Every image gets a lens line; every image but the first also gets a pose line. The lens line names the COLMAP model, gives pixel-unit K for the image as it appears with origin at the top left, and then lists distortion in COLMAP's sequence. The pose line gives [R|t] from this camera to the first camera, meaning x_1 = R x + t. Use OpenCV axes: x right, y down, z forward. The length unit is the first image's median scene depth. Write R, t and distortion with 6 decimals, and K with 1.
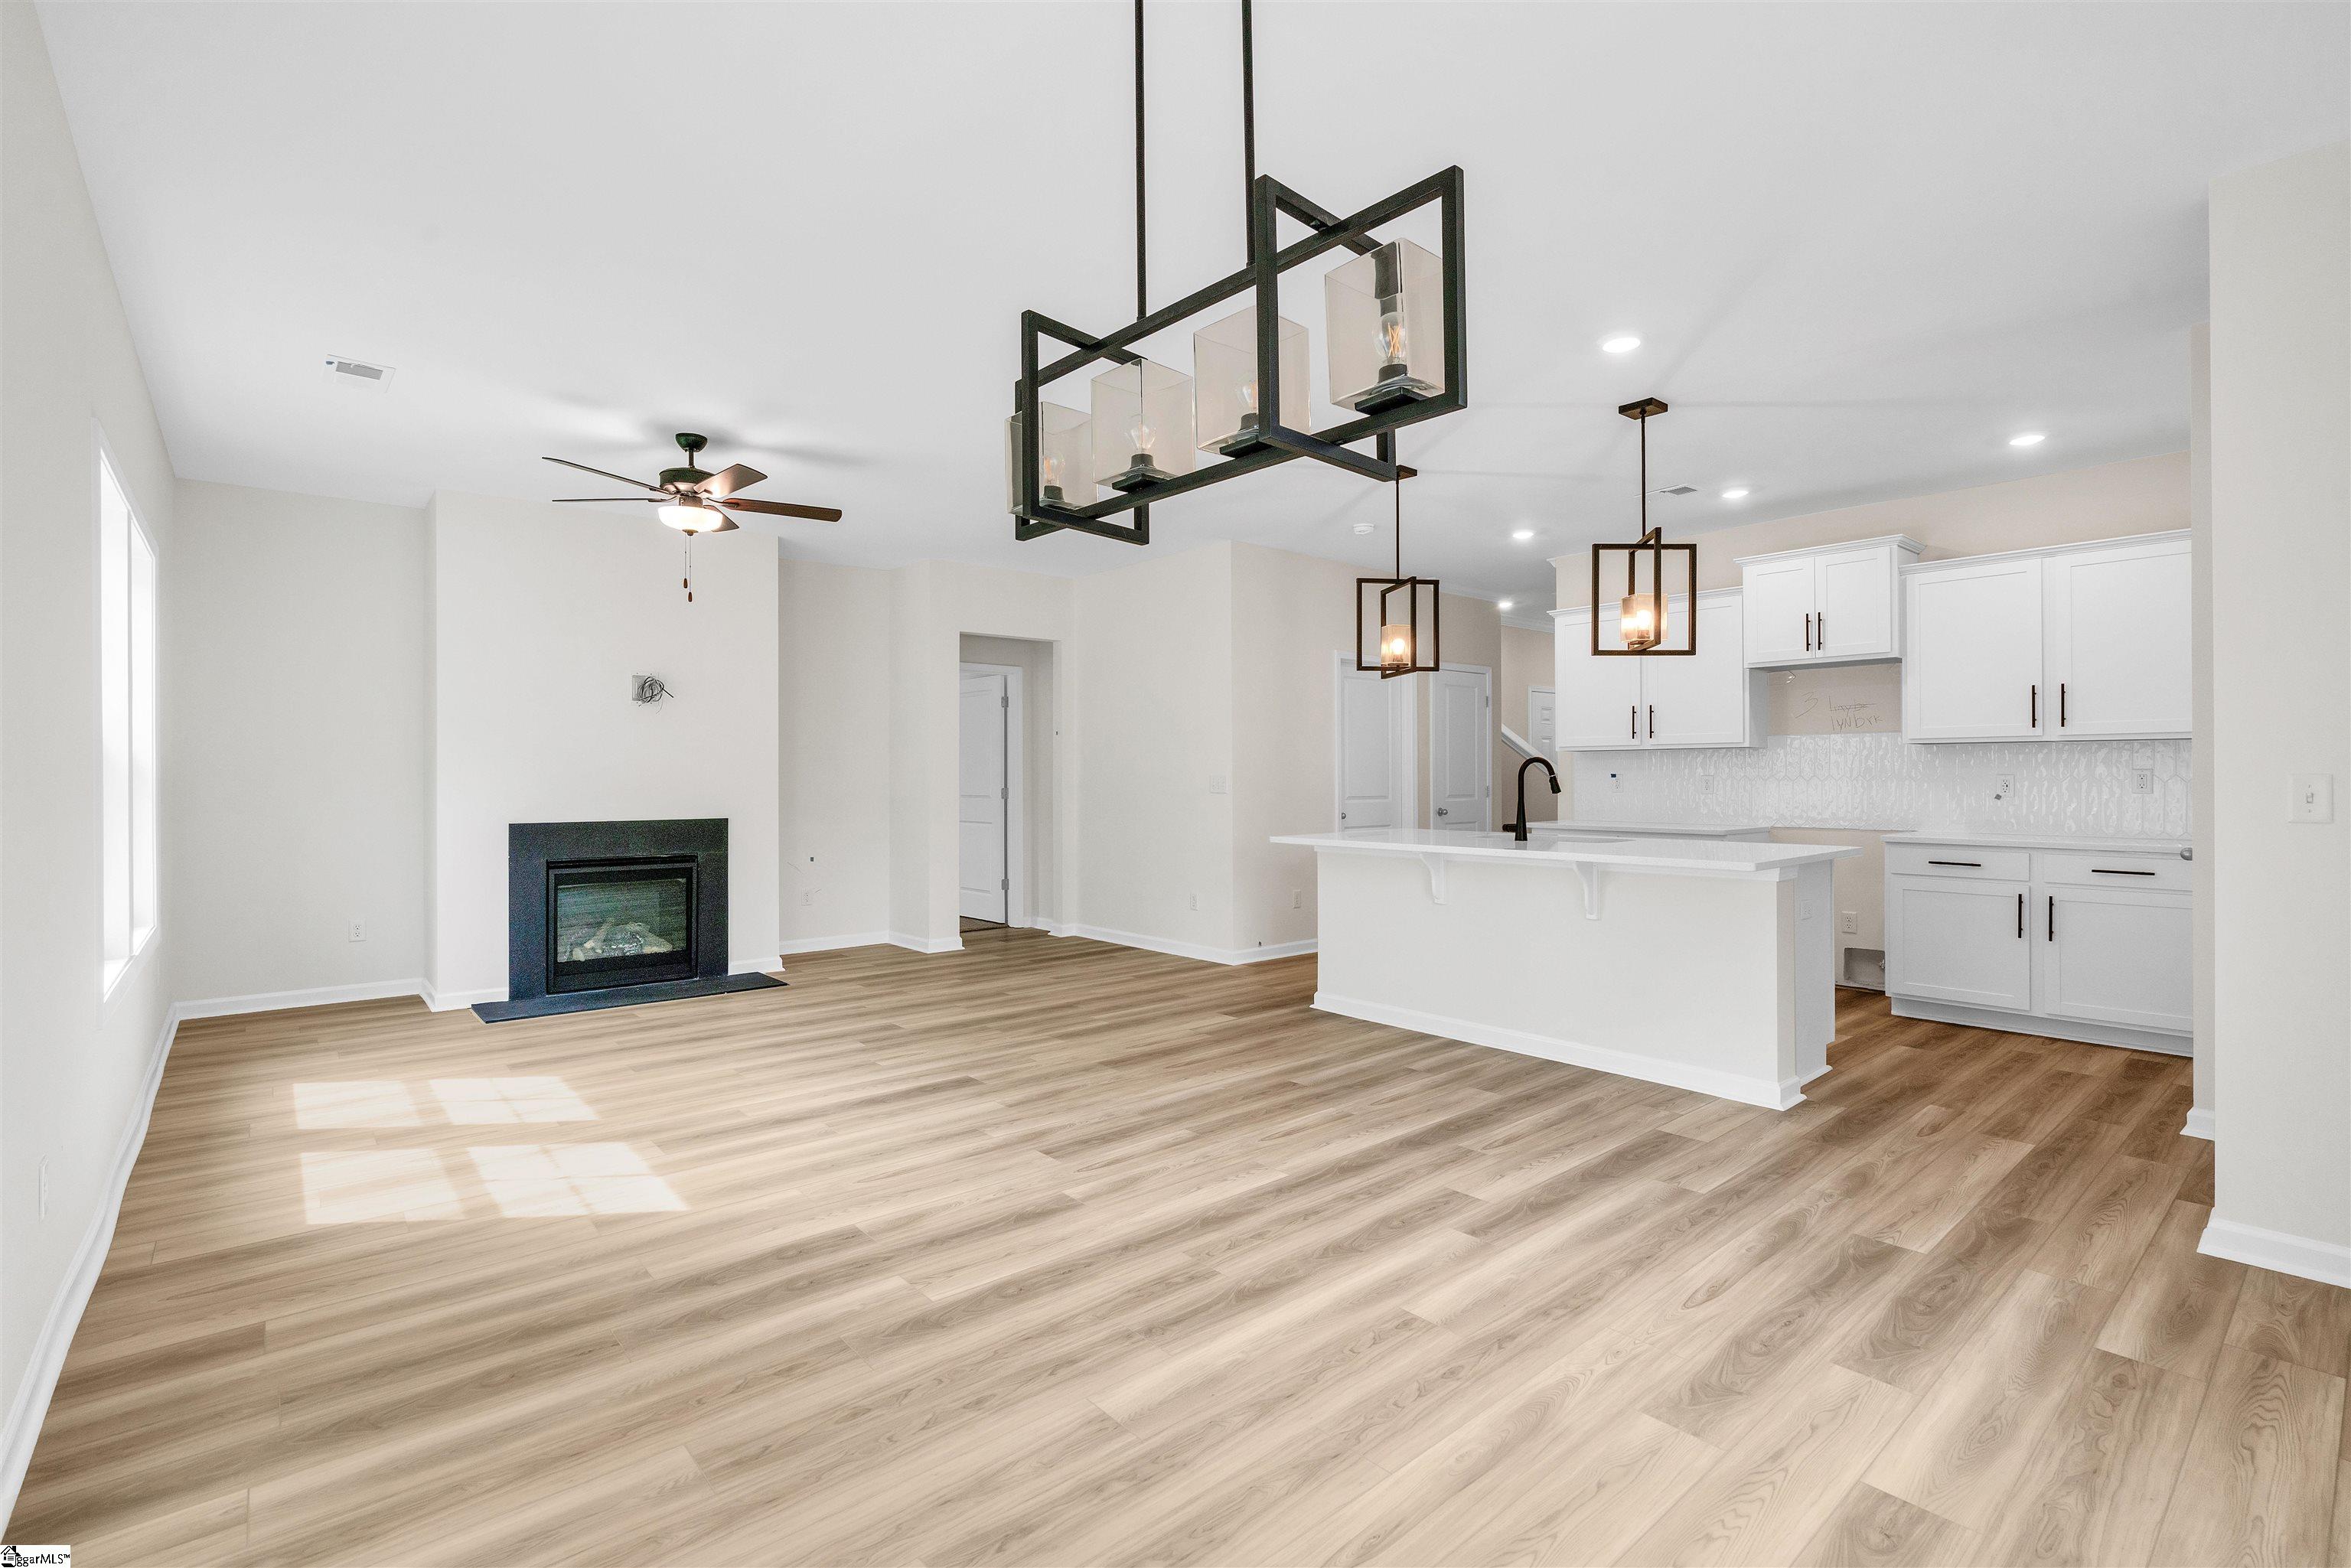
lens RADIAL K [[1059.7, 0, 1163.8], [0, 1059.7, 776.6], [0, 0, 1]] dist [-0.001346, 0.000307]
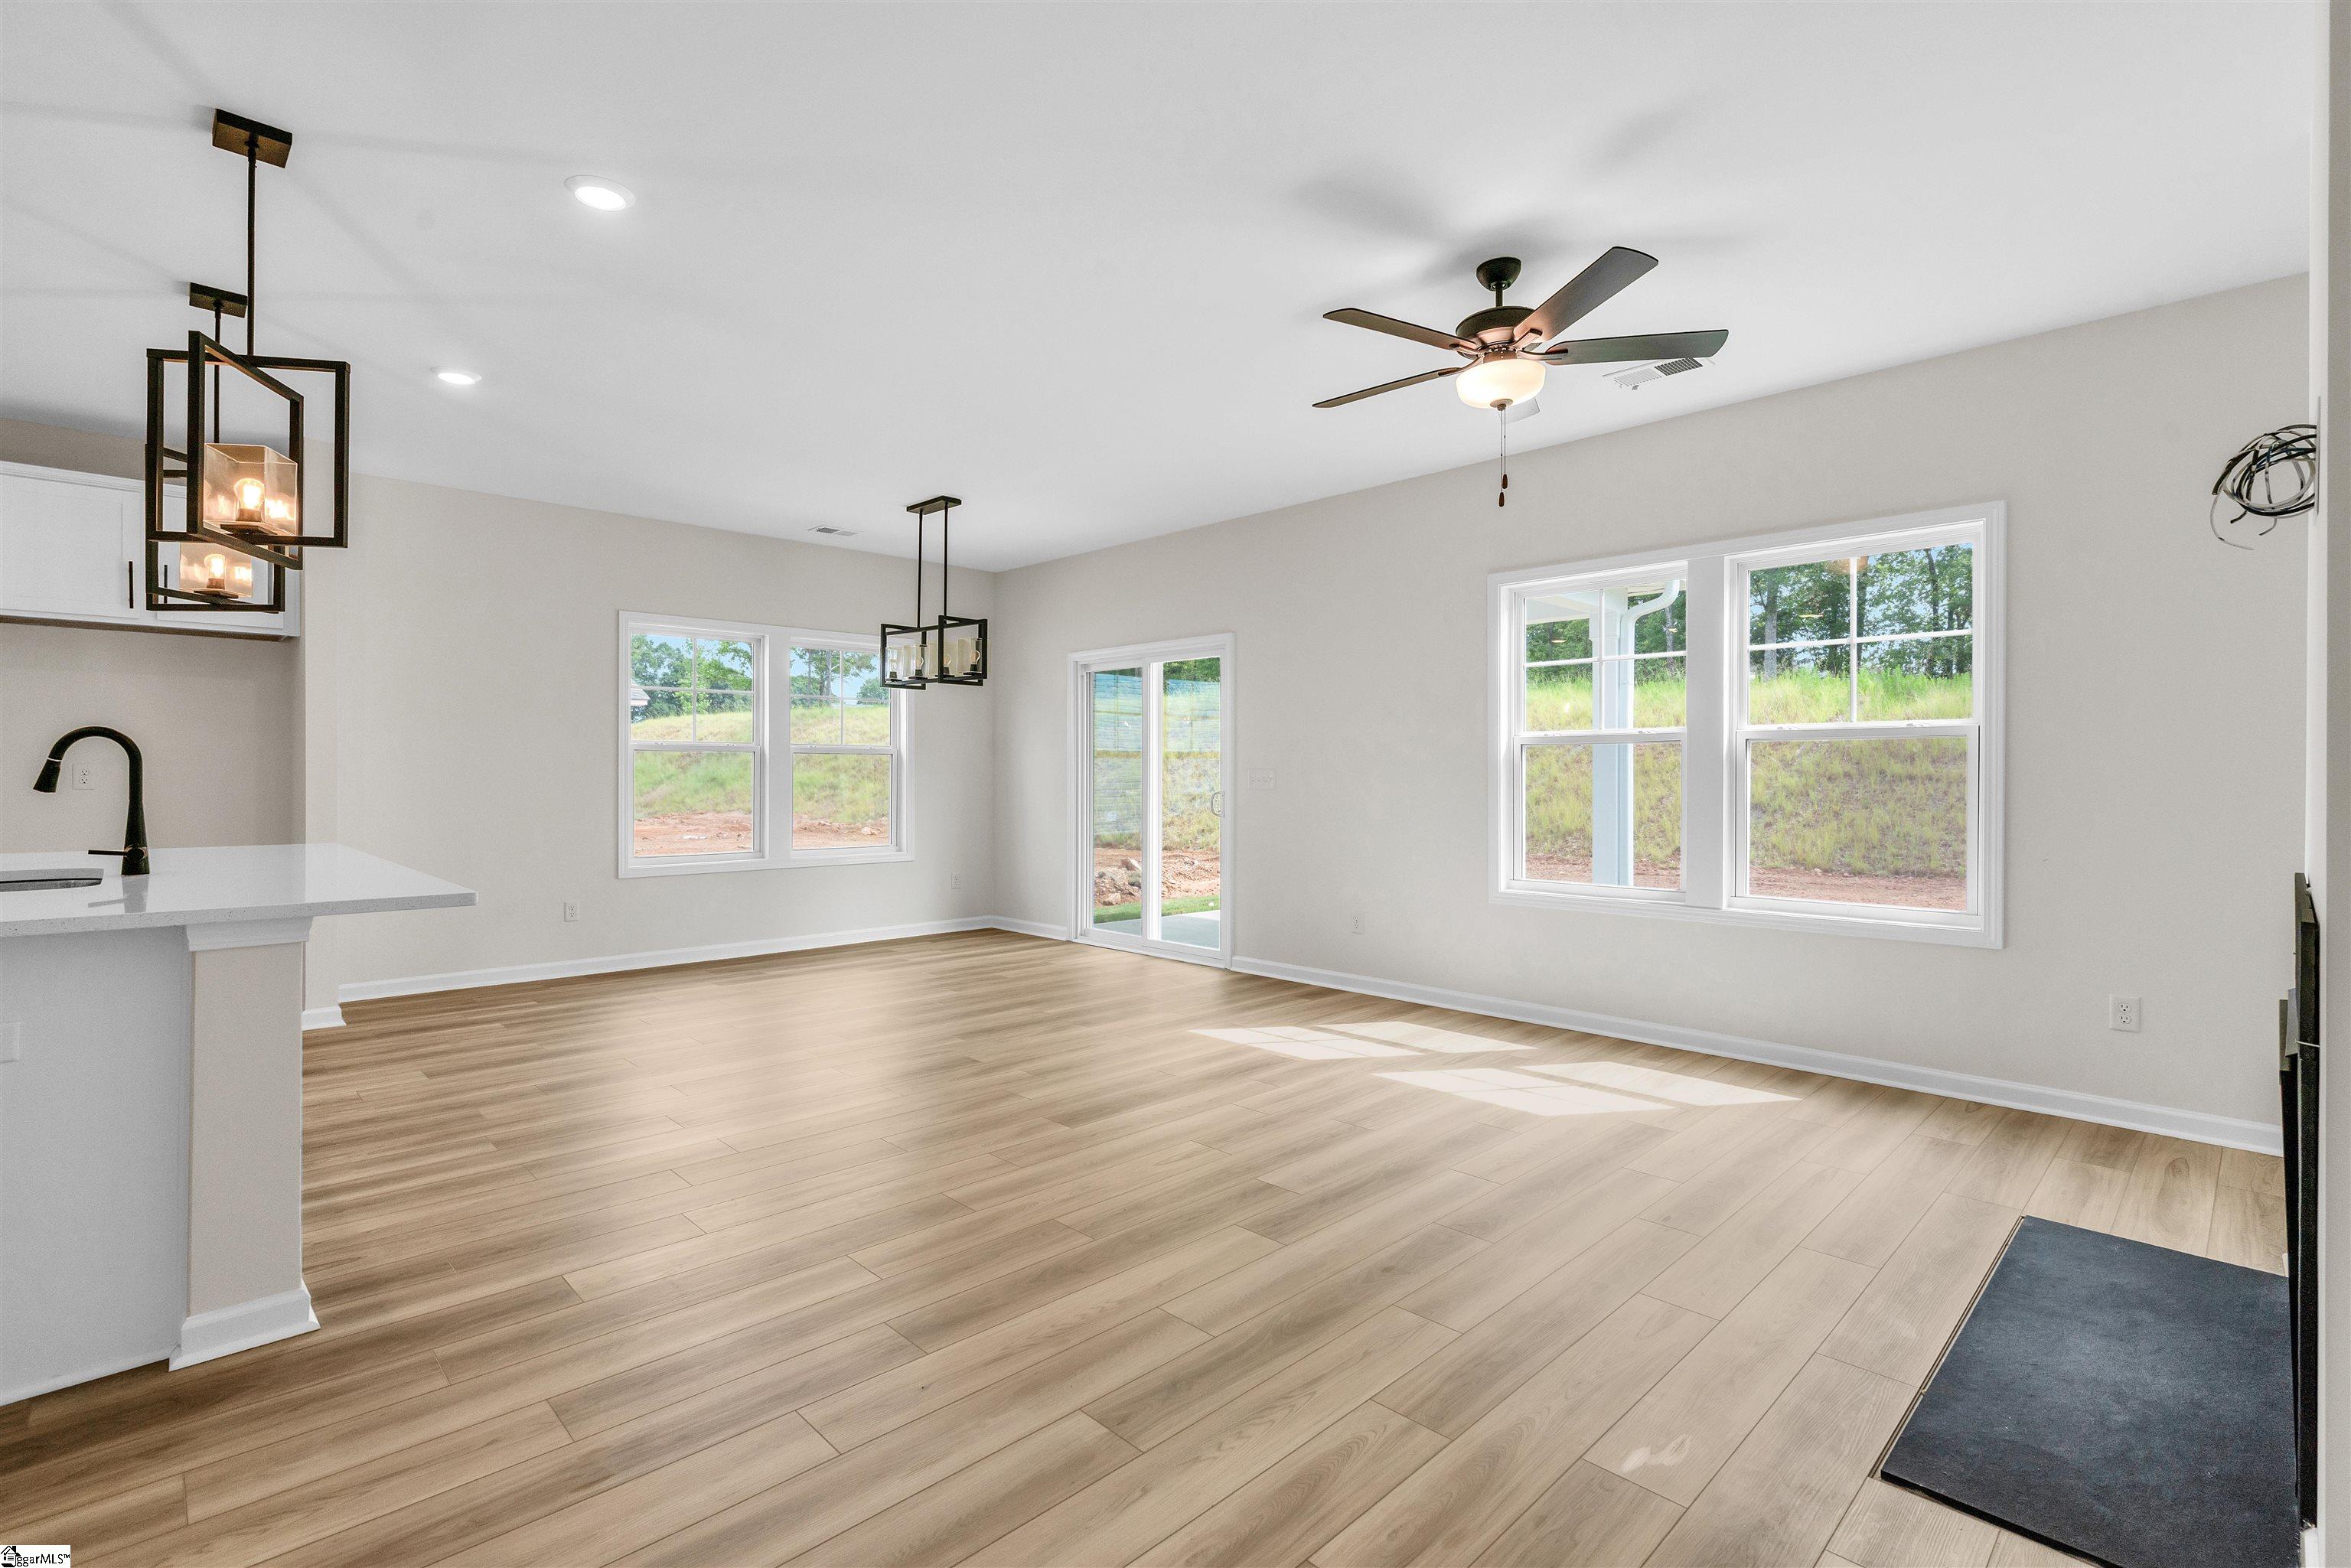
lens RADIAL K [[1072.5, 0, 1157.1], [0, 1072.5, 783.4], [0, 0, 1]] dist [-0.002029, -0.000053]
pose [[-0.998422, 0.000777, -0.056159, -0.287186], [0.000209, 0.999949, 0.010122, 0.008985], [0.056164, 0.010094, -0.998371, 2.572470]]
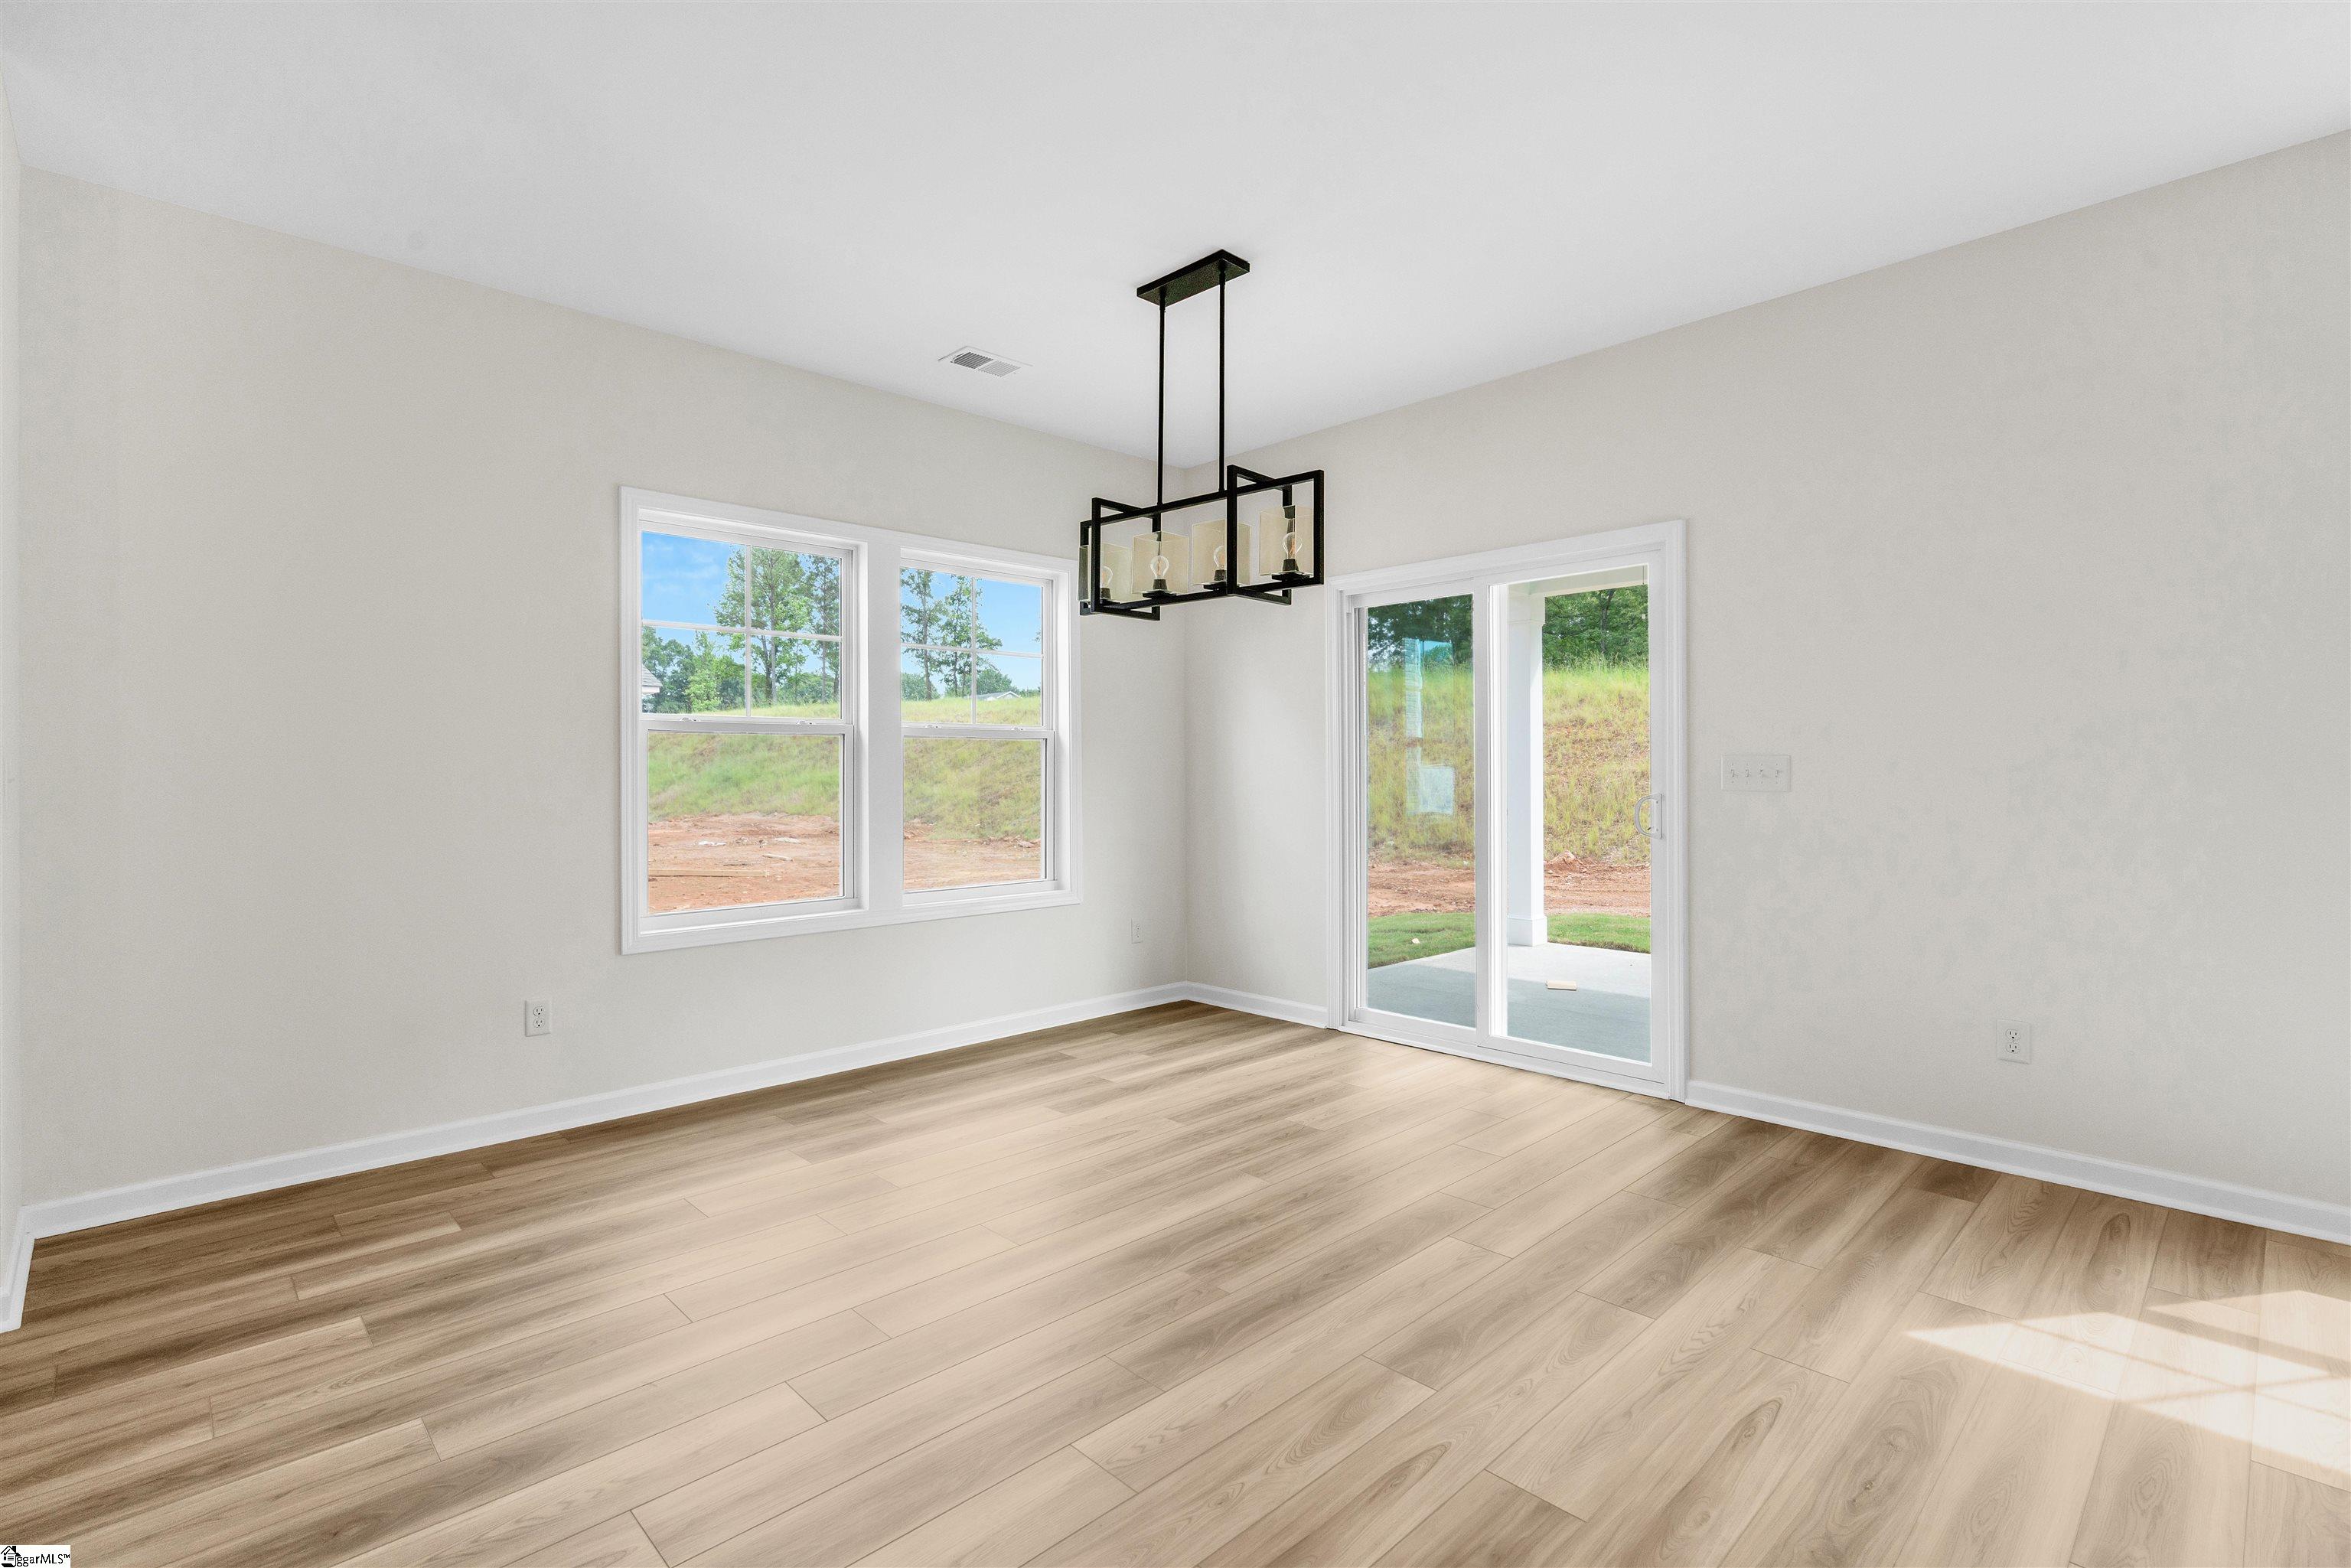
lens RADIAL K [[1076.1, 0, 1174.7], [0, 1076.1, 771.8], [0, 0, 1]] dist [-0.001798, 0.000128]
pose [[-0.998091, 0.006697, -0.061400, 0.101003], [0.006546, 0.999975, 0.002654, 0.012687], [0.061417, 0.002247, -0.998110, 1.662855]]
